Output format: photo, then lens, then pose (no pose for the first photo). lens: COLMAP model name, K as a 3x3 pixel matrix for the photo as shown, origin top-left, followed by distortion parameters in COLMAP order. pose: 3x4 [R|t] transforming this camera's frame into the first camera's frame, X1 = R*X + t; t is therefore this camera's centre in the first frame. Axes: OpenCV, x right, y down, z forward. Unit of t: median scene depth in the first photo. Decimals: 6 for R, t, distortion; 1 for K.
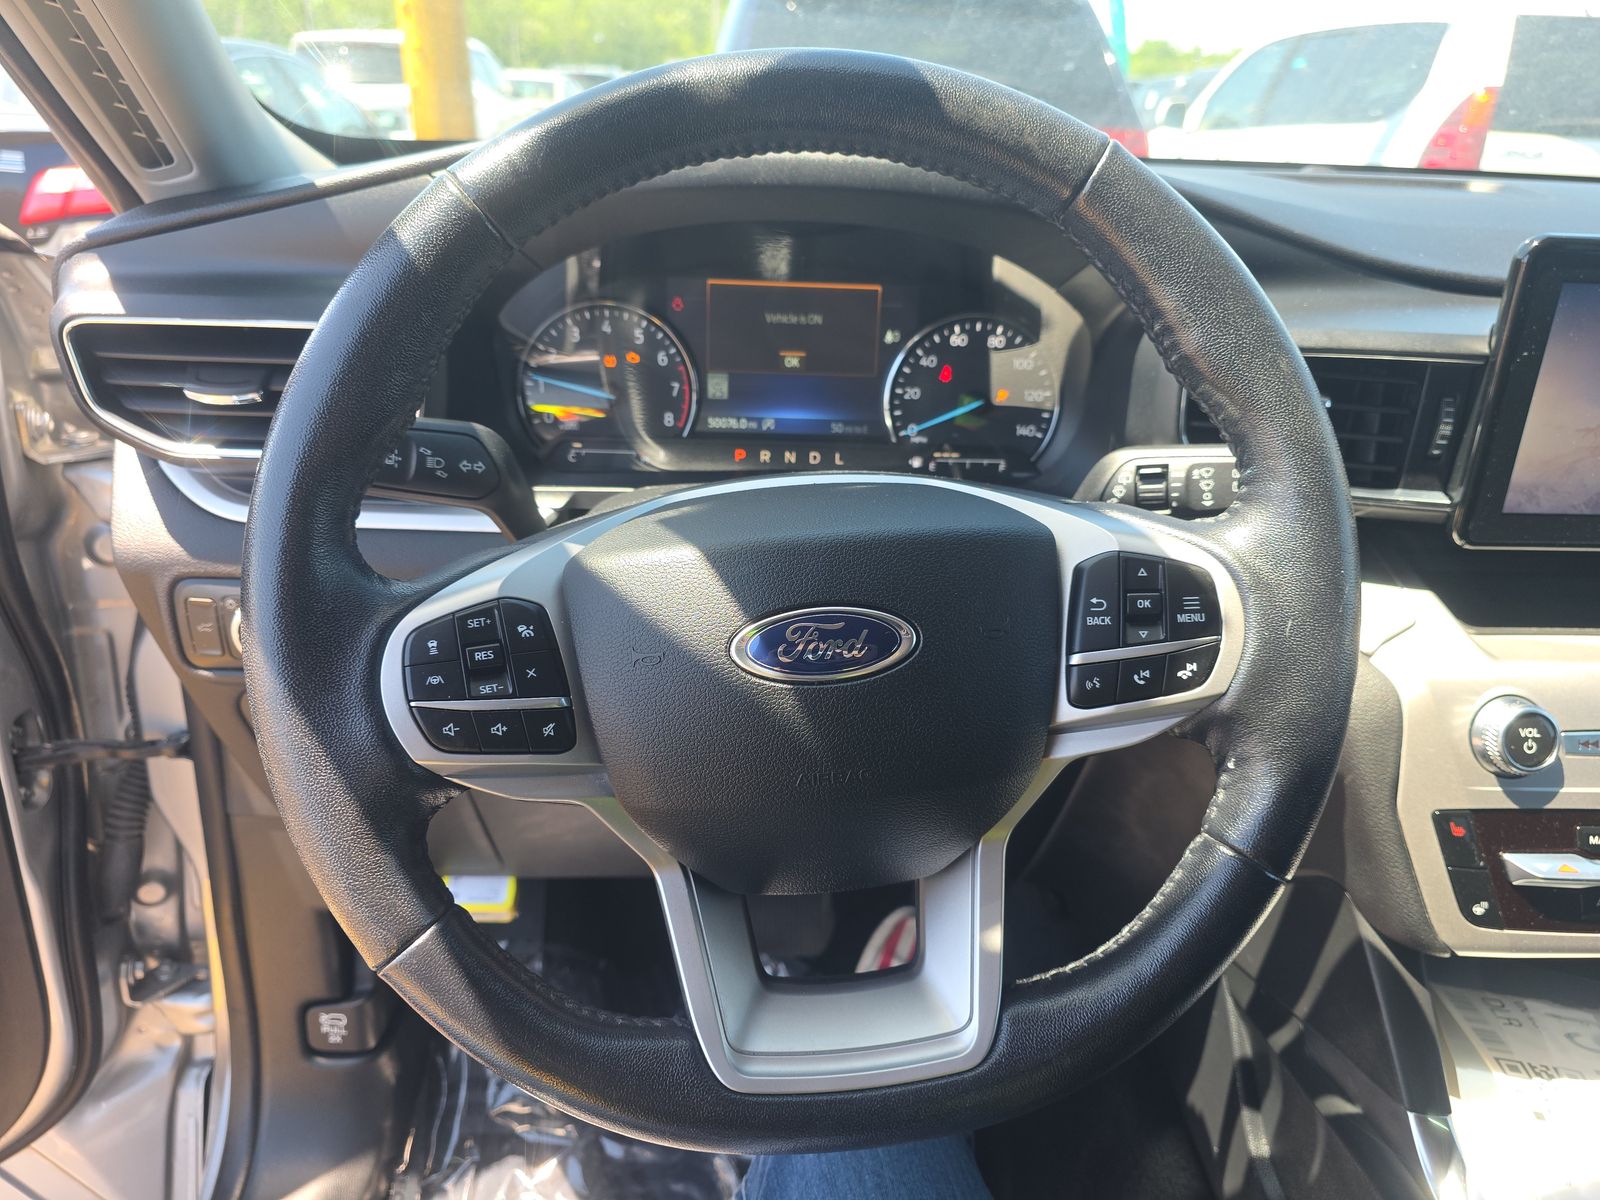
lens RADIAL K [[1083.1, 0, 790.0], [0, 1083.1, 599.6], [0, 0, 1]] dist [0.112706, -0.000955]
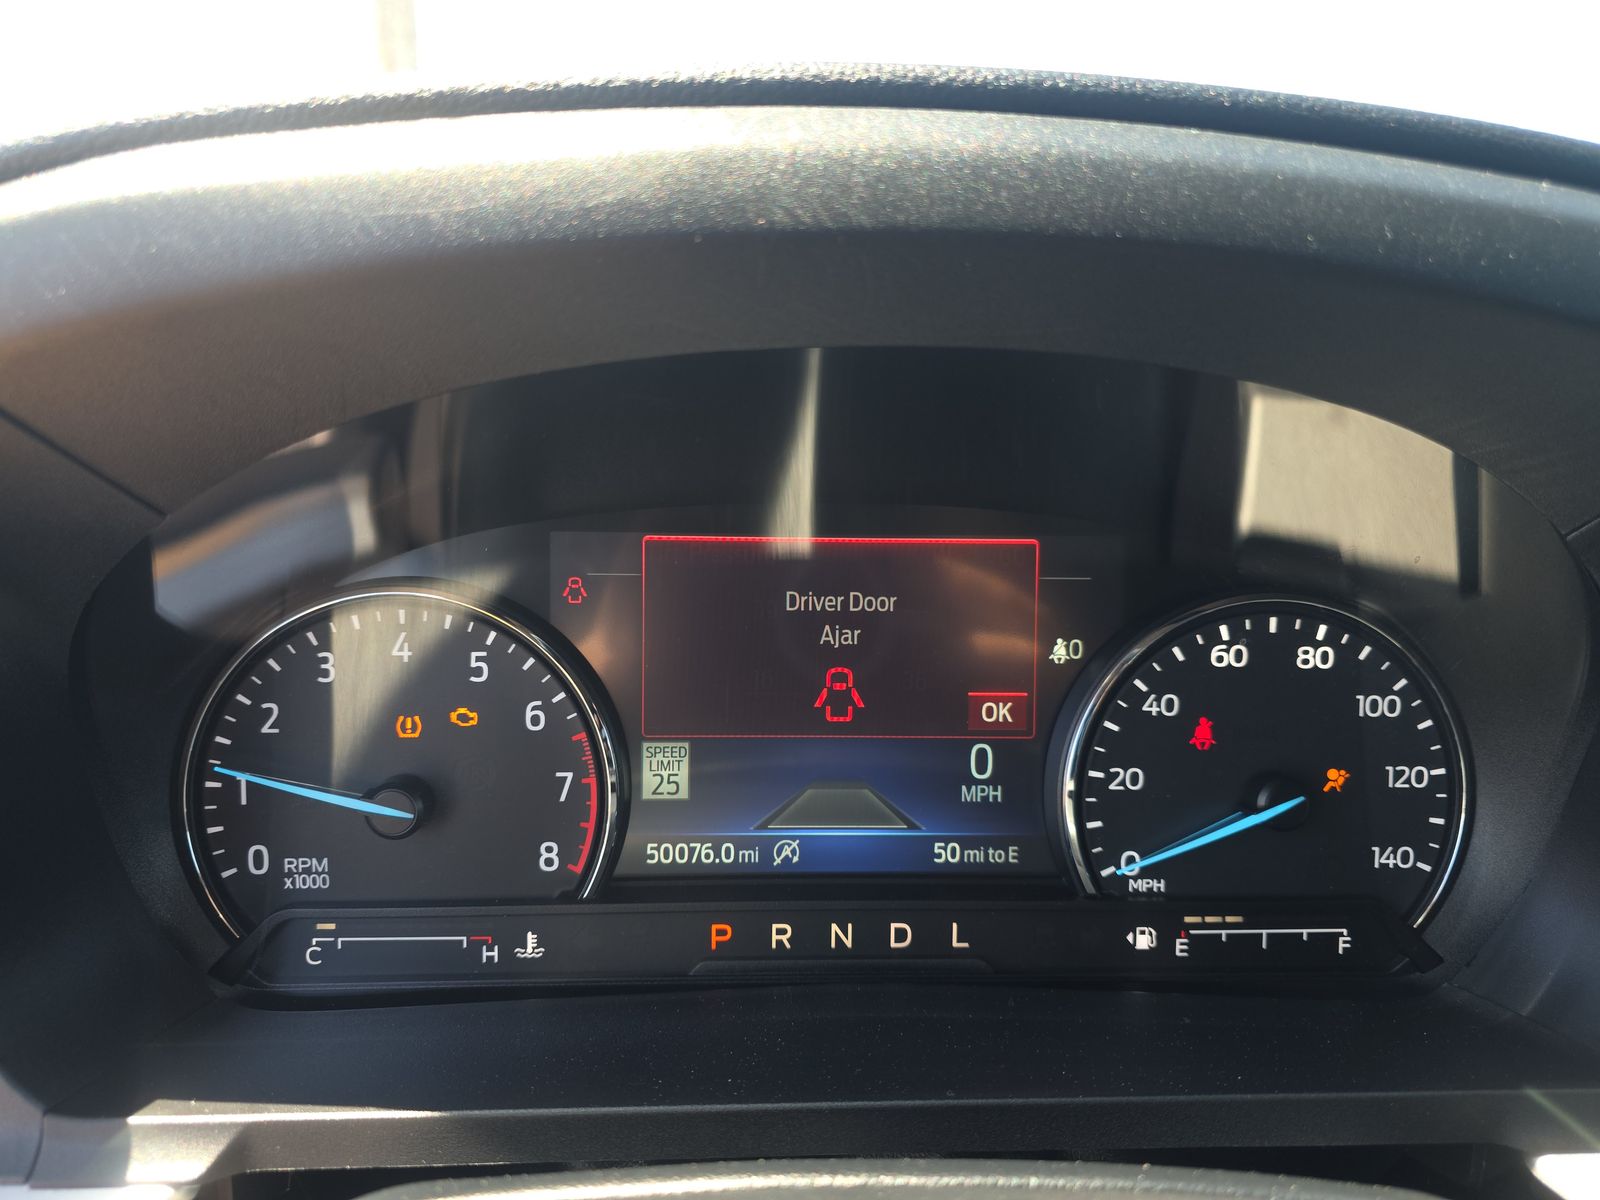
lens RADIAL K [[1083.1, 0, 790.0], [0, 1083.1, 599.6], [0, 0, 1]] dist [0.112706, -0.000955]
pose [[0.999310, -0.026920, 0.025577, -0.027393], [0.032393, 0.968728, -0.246001, -0.156182], [-0.018155, 0.246660, 0.968932, 0.572122]]
